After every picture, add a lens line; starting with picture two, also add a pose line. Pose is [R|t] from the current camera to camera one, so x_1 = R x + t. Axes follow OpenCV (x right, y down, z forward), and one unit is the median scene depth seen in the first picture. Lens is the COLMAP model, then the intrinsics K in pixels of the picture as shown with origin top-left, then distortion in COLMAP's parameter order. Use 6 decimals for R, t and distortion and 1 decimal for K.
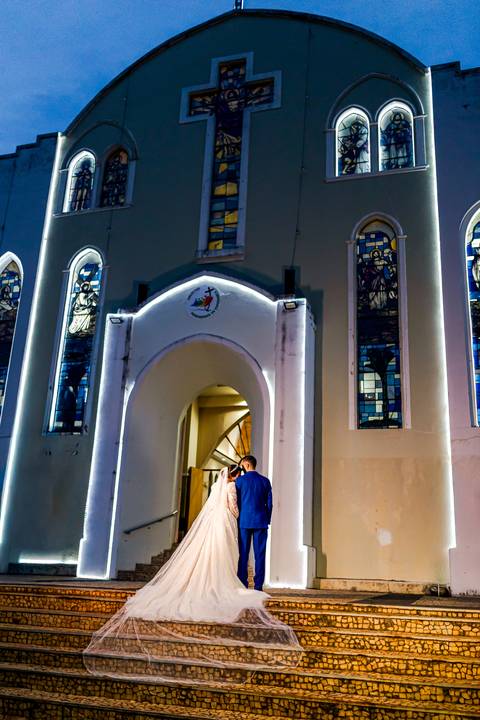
lens RADIAL K [[694.9, 0, 233.3], [0, 694.9, 359.6], [0, 0, 1]] dist [0.007394, 0.009650]
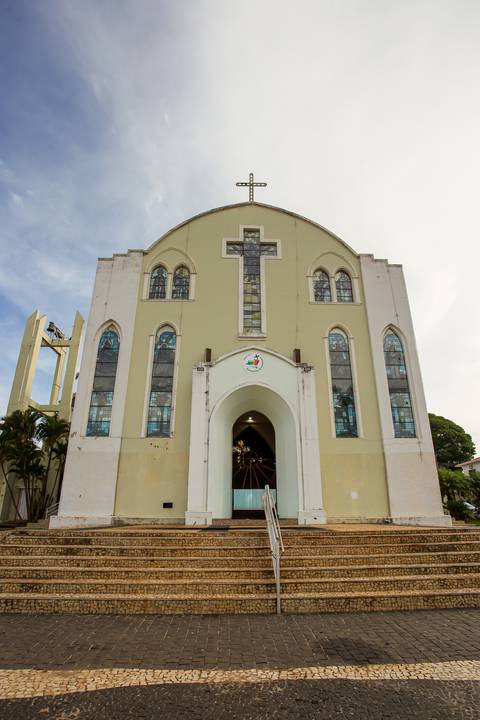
lens RADIAL K [[390.2, 0, 252.9], [0, 390.2, 387.3], [0, 0, 1]] dist [-0.064421, 0.000260]
pose [[0.938117, 0.064350, 0.340288, -0.386814], [-0.058458, 0.997910, -0.027550, 0.005544], [-0.341349, 0.005952, 0.939918, 0.088101]]
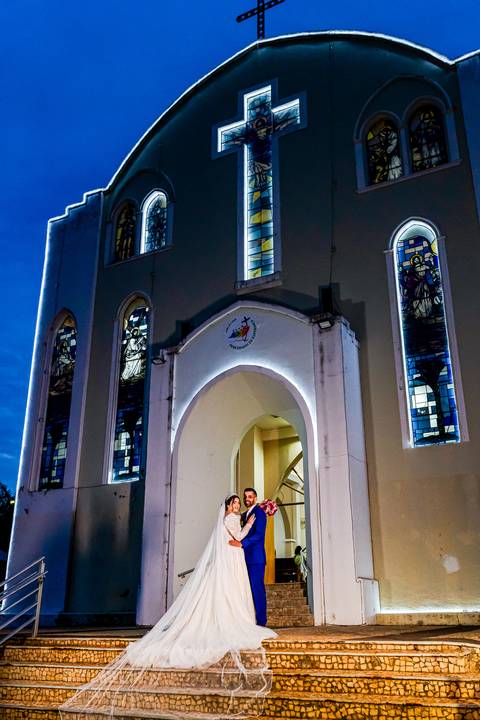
lens RADIAL K [[694.5, 0, 238.0], [0, 694.5, 358.9], [0, 0, 1]] dist [0.006234, 0.006616]
pose [[0.979929, -0.114066, -0.163488, 0.113046], [0.104636, 0.992371, -0.065199, 0.018073], [0.169678, 0.046783, 0.984388, 0.041357]]
